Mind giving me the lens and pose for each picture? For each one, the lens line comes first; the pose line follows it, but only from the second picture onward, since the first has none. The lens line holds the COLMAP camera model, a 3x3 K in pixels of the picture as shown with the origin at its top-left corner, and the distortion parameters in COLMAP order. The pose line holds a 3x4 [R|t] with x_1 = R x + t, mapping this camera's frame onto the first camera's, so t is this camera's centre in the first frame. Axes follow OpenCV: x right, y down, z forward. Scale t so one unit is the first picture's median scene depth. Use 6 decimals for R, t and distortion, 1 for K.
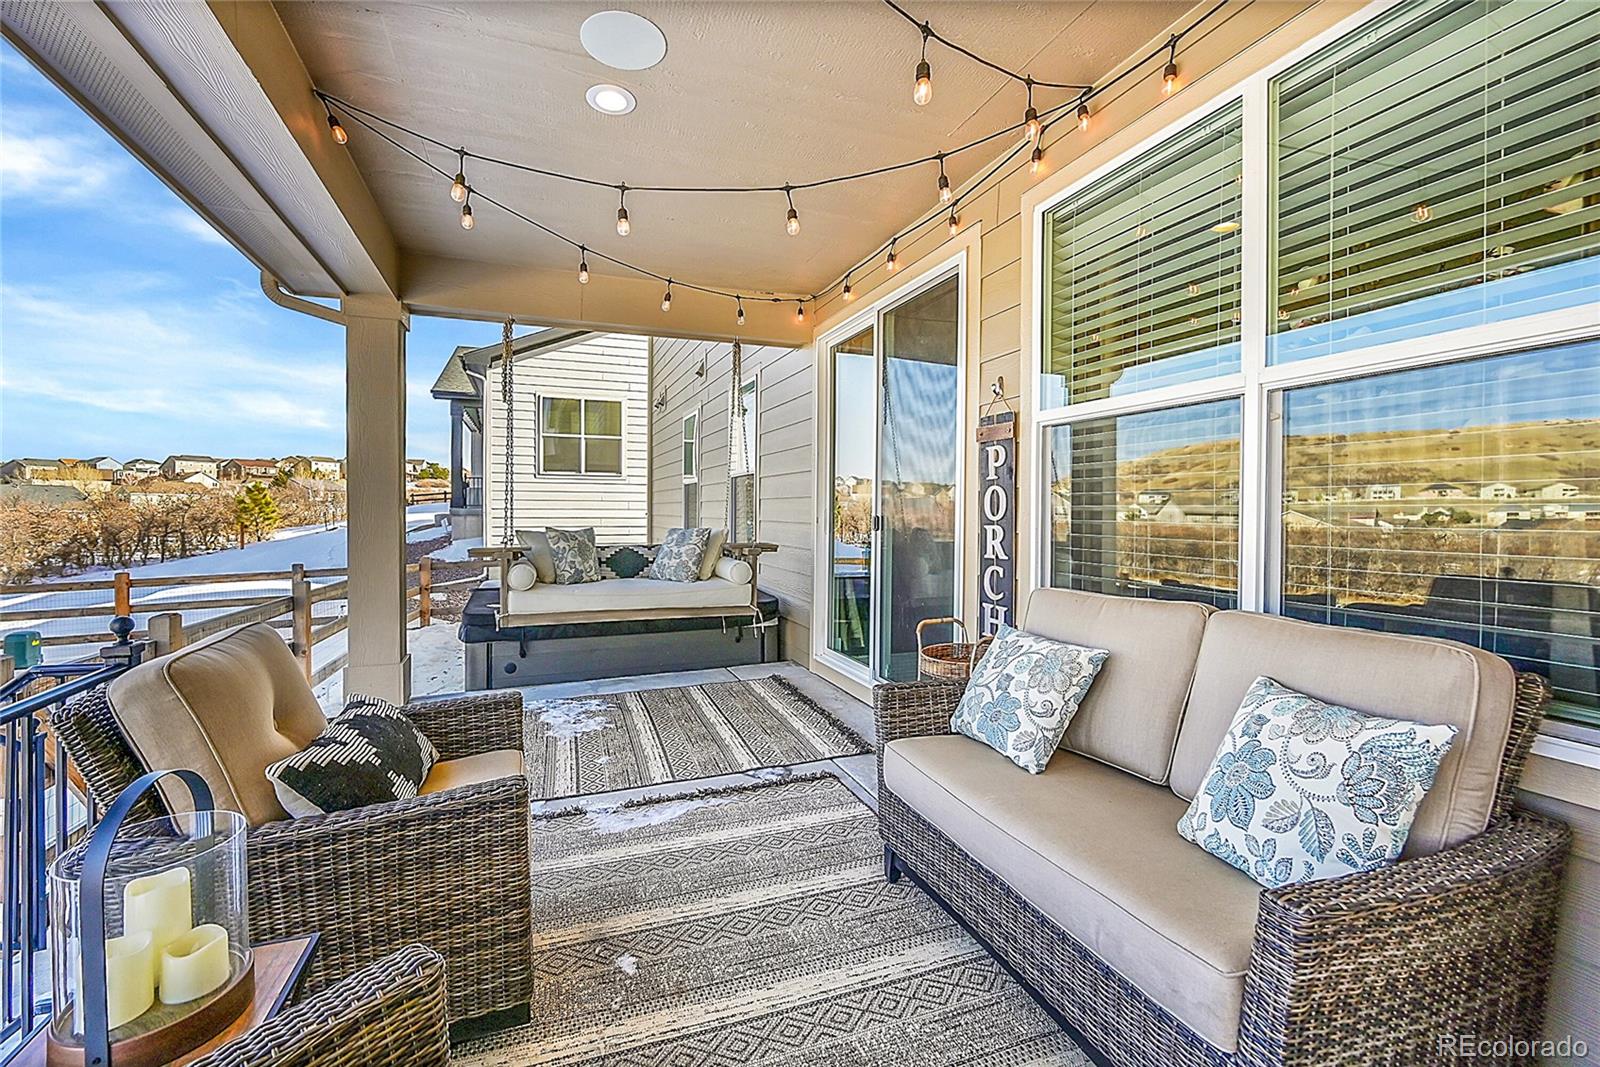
lens RADIAL K [[656.1, 0, 793.9], [0, 656.1, 534.6], [0, 0, 1]] dist [-0.003796, -0.000476]
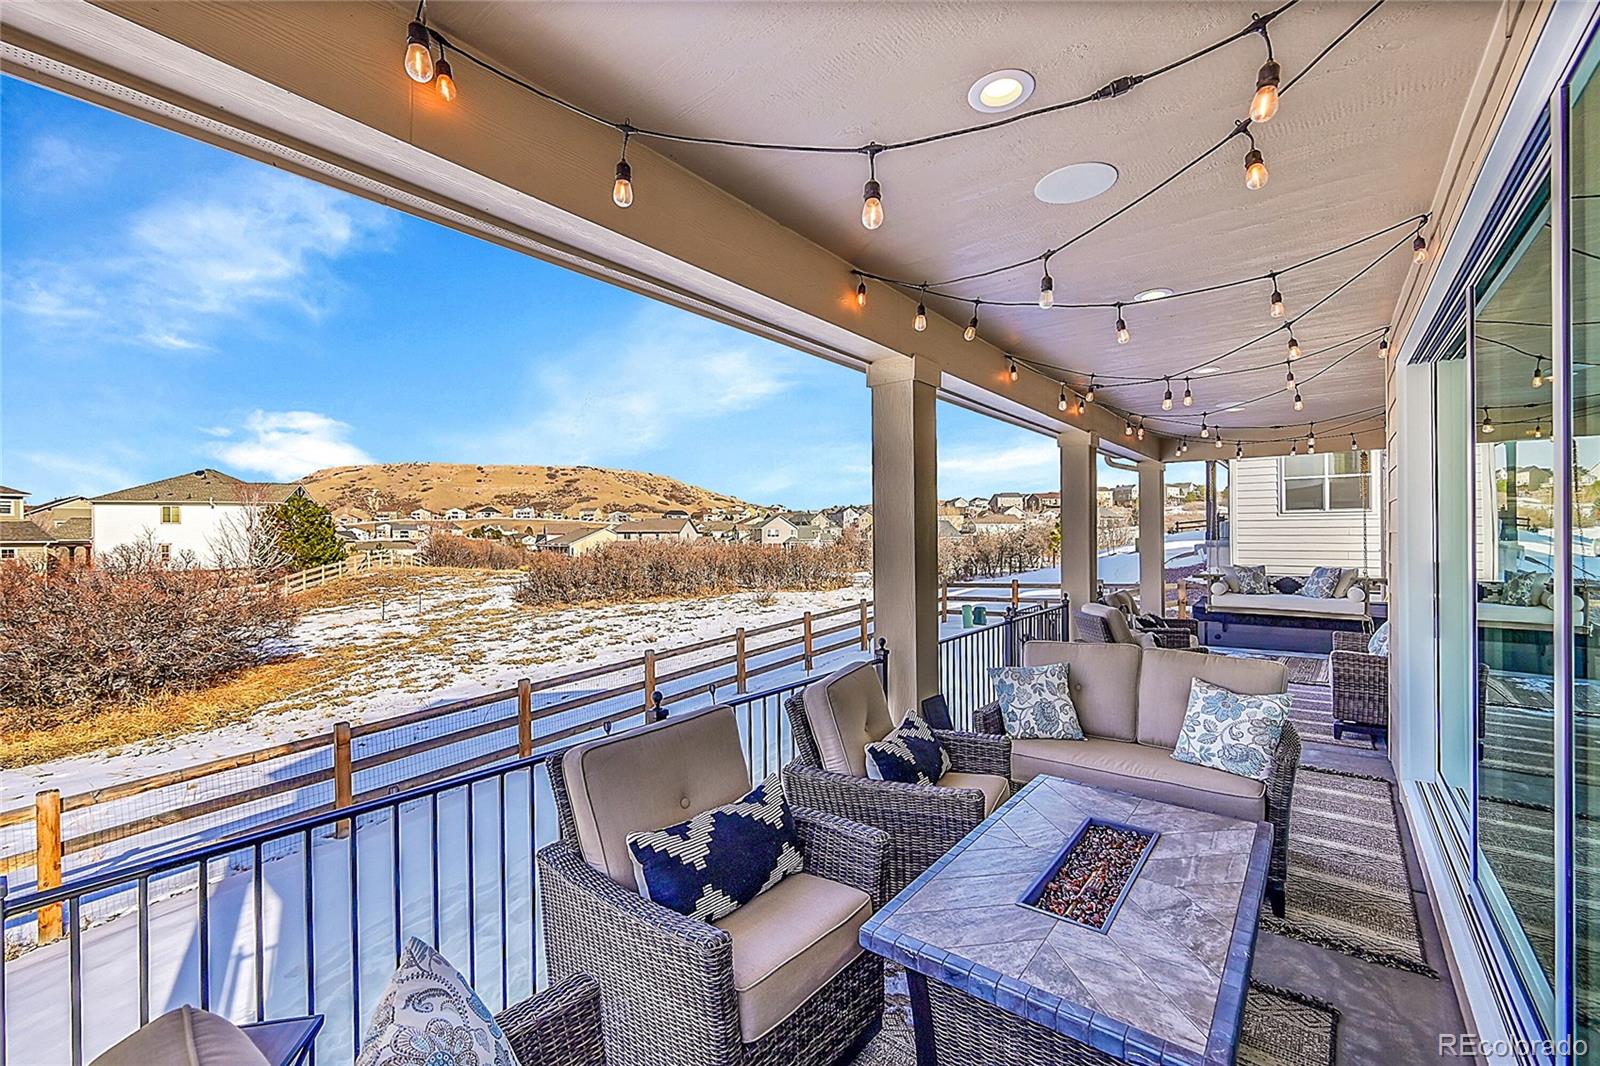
lens RADIAL K [[656.1, 0, 799.3], [0, 656.1, 539.9], [0, 0, 1]] dist [-0.003796, -0.000476]
pose [[0.495744, -0.006329, -0.868446, 0.258330], [-0.016521, 0.999724, -0.016717, -0.012106], [0.868311, 0.022634, 0.495503, -0.421841]]
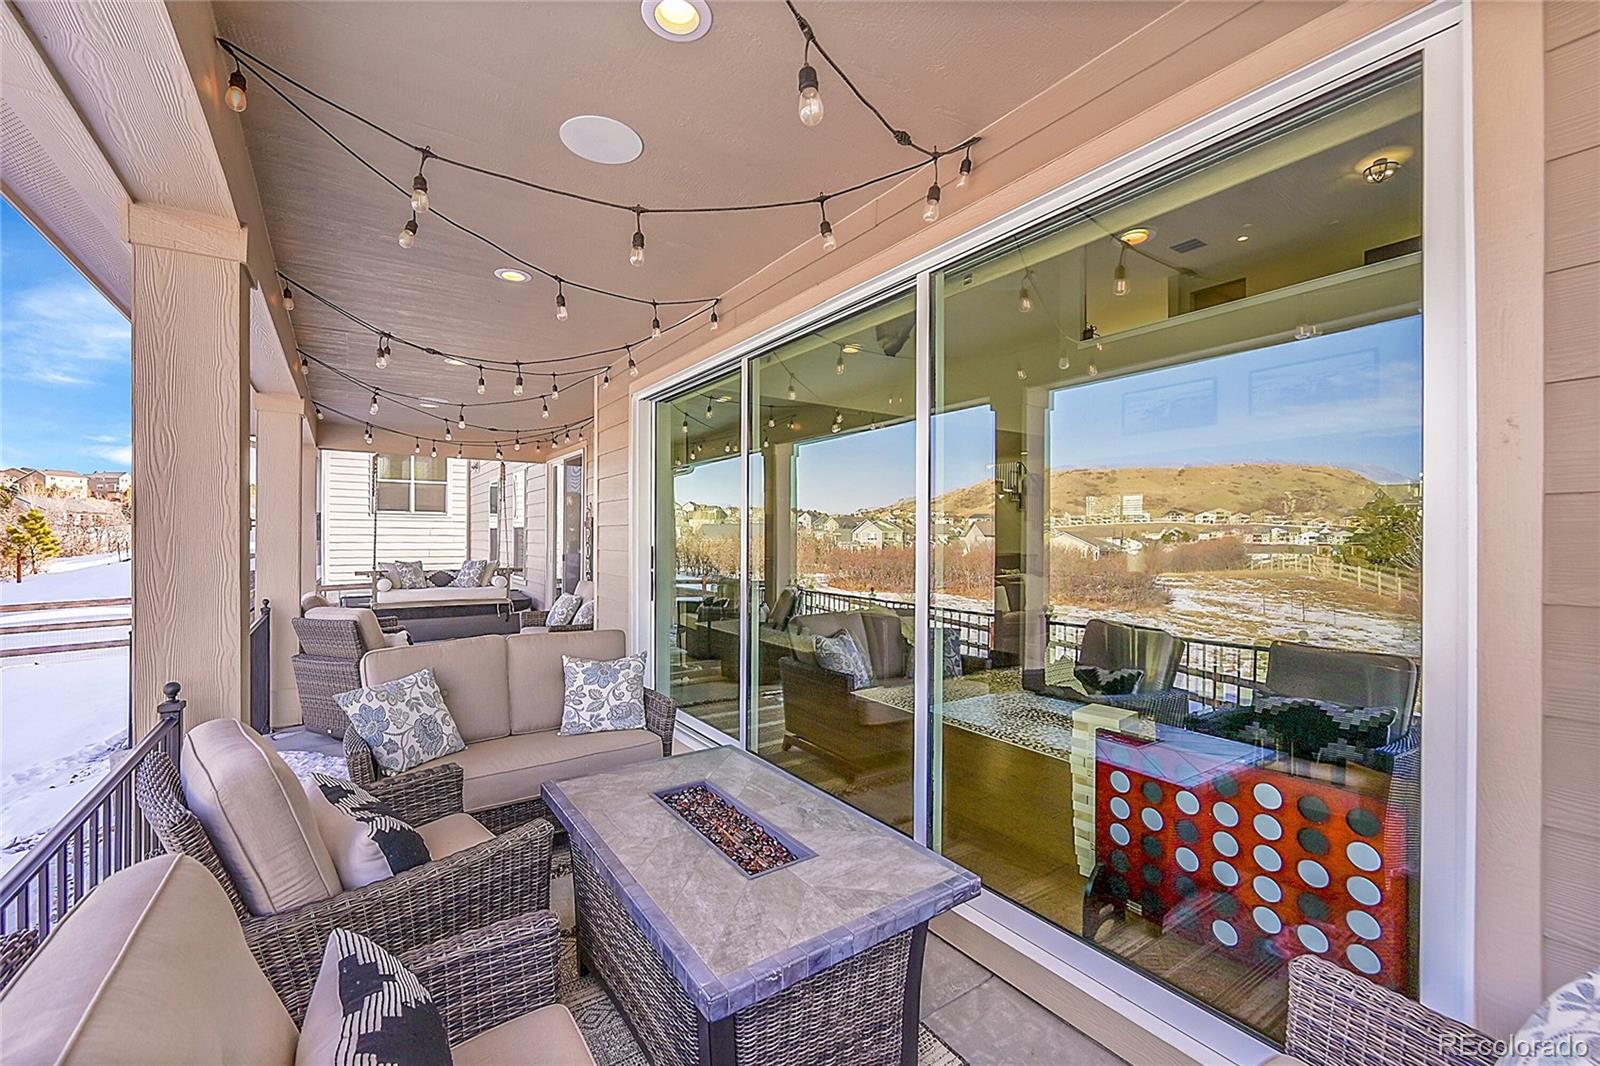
lens RADIAL K [[656.1, 0, 796.5], [0, 656.1, 539.2], [0, 0, 1]] dist [-0.003796, -0.000476]
pose [[0.975317, -0.006047, 0.220726, 0.137223], [0.011993, 0.999600, -0.025607, -0.004377], [-0.220483, 0.027622, 0.975000, -0.448003]]
